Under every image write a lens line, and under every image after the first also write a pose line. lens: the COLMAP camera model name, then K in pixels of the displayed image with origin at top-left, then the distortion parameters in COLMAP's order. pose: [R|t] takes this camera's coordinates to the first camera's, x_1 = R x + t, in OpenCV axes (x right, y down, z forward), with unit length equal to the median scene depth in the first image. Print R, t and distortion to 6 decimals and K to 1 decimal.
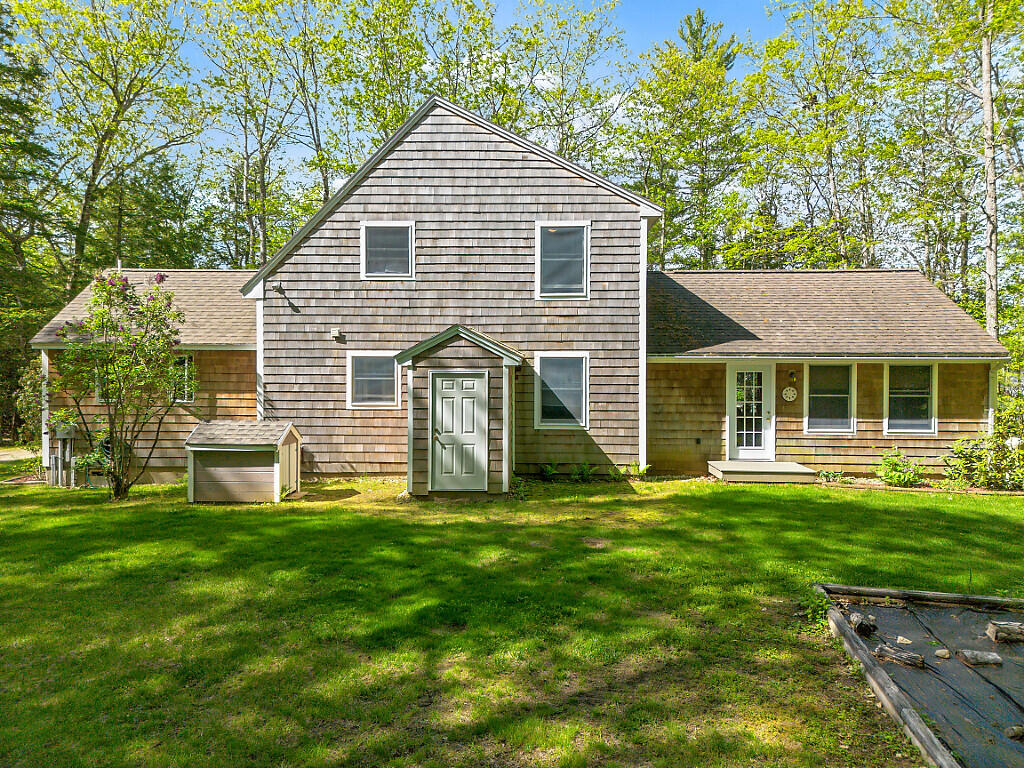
lens RADIAL K [[717.9, 0, 522.1], [0, 717.9, 384.8], [0, 0, 1]] dist [0.032543, -0.037601]
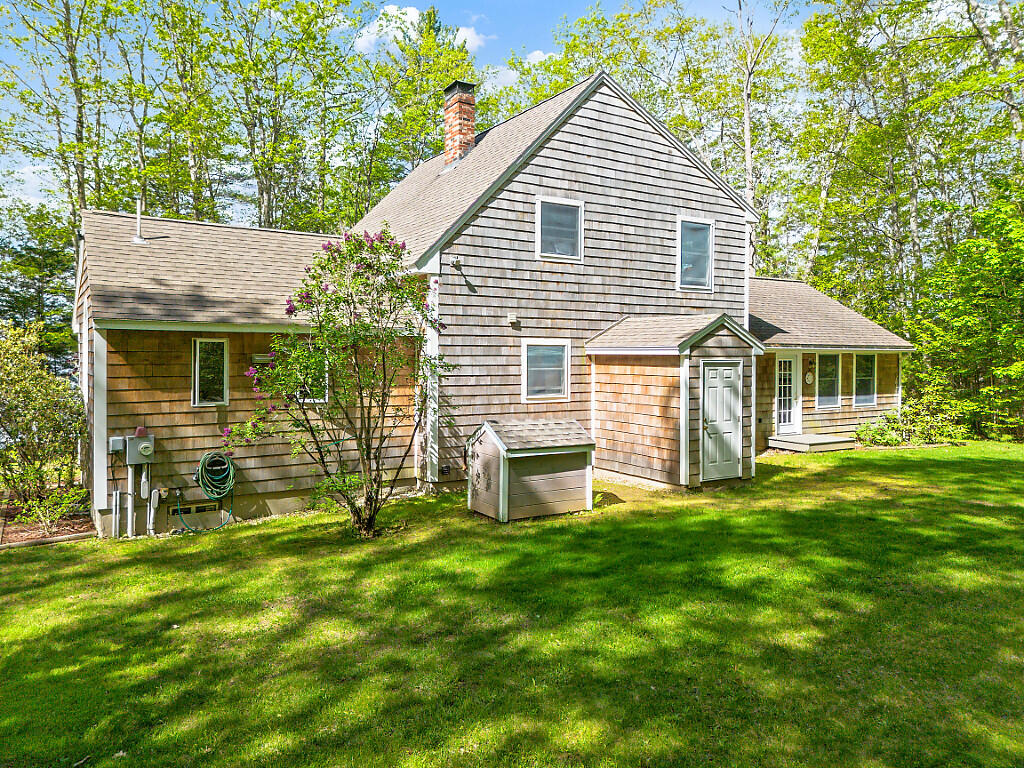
lens RADIAL K [[717.9, 0, 515.4], [0, 717.9, 374.1], [0, 0, 1]] dist [0.032543, -0.037601]
pose [[0.838040, -0.015104, 0.545400, -0.739319], [0.014973, 0.999877, 0.004683, -0.007075], [-0.545404, 0.004241, 0.838163, 0.259665]]
